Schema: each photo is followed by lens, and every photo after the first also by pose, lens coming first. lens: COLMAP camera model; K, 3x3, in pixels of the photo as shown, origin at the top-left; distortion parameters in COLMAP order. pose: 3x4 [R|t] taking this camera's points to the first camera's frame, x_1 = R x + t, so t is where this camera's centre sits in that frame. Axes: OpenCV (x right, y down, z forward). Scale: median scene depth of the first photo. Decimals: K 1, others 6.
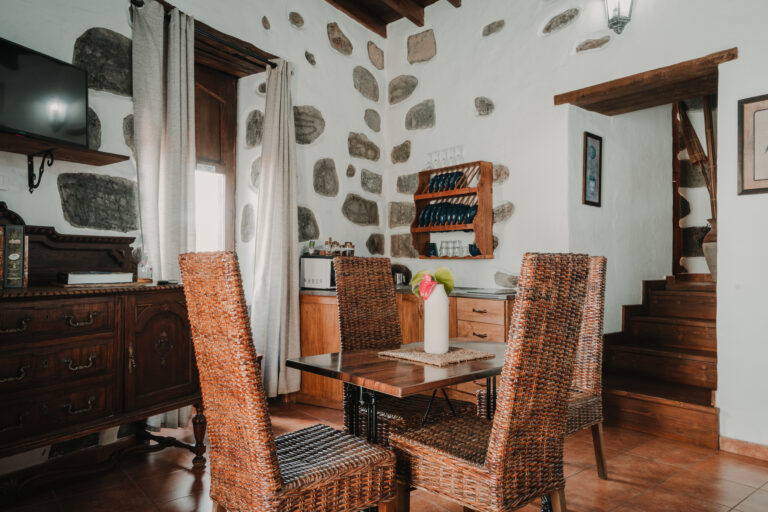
lens RADIAL K [[556.3, 0, 384.0], [0, 556.3, 256.0], [0, 0, 1]] dist [-0.000227, -0.000023]
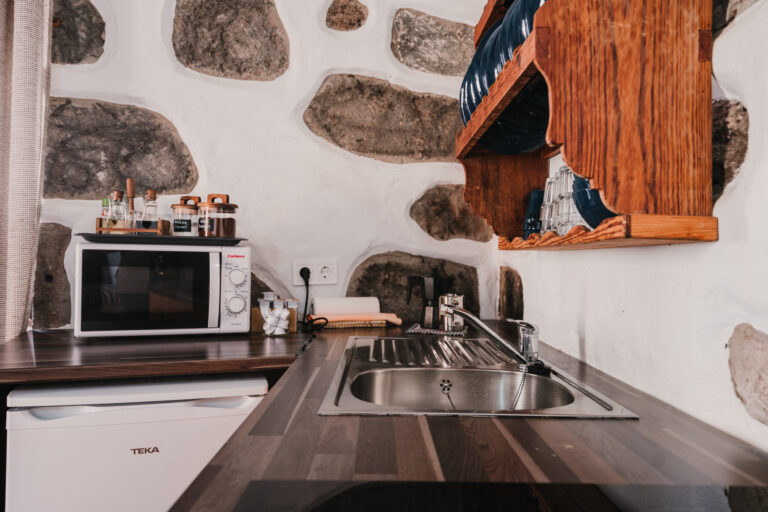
lens RADIAL K [[574.2, 0, 384.0], [0, 574.2, 256.0], [0, 0, 1]] dist [0.002610, 0.000385]
pose [[0.782433, 0.008407, -0.622677, 0.205005], [-0.011274, 0.999936, -0.000666, 0.009508], [0.622632, 0.007541, 0.782478, 0.733226]]
